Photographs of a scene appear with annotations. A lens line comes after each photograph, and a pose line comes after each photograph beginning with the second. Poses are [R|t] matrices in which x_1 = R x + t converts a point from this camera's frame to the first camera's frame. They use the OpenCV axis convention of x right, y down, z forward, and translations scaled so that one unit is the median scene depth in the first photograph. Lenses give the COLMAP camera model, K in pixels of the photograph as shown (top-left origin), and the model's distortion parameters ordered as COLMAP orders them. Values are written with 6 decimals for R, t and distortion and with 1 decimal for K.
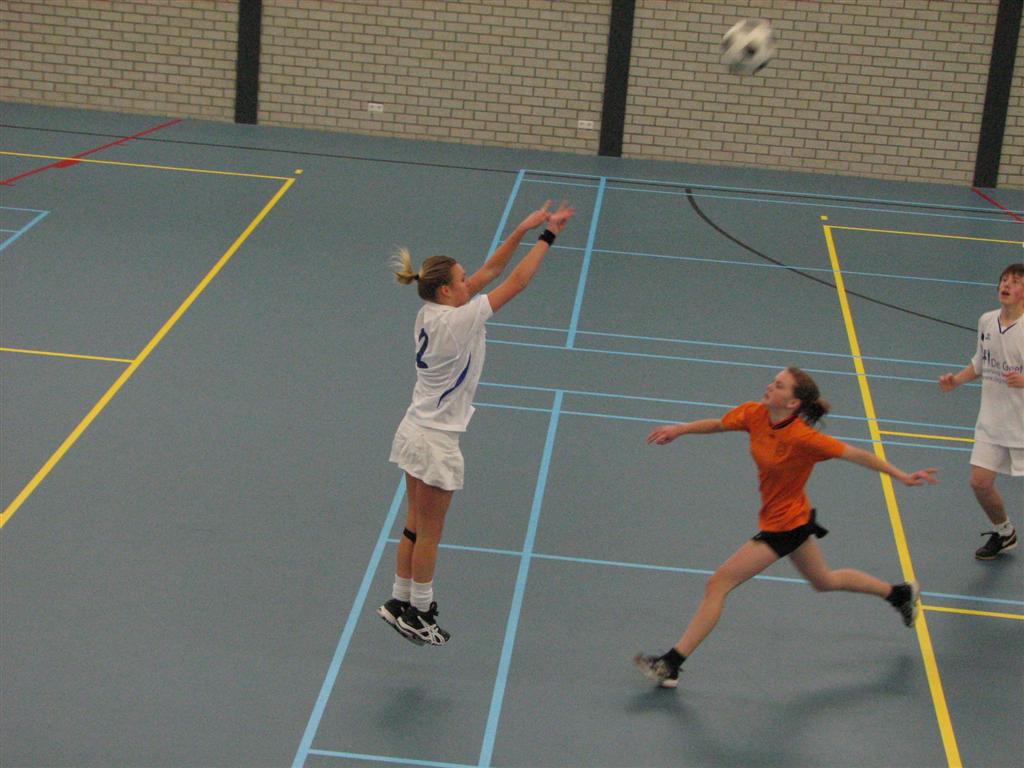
lens RADIAL K [[2358.3, 0, 516.8], [0, 2358.3, 384.7], [0, 0, 1]] dist [0.155197, 0.000000]
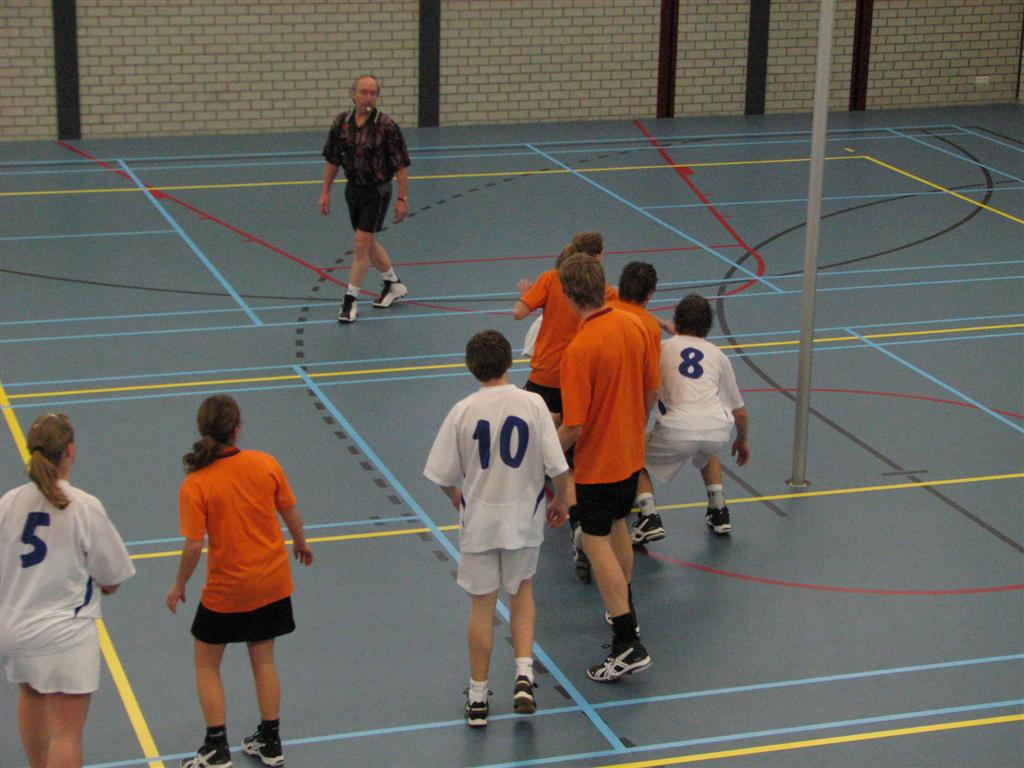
lens RADIAL K [[2358.3, 0, 520.2], [0, 2358.3, 384.7], [0, 0, 1]] dist [0.155197, 0.000000]
pose [[0.914392, -0.162229, 0.370903, -0.383385], [0.154823, 0.986682, 0.049878, -0.035716], [-0.374055, 0.011816, 0.927331, 0.024900]]
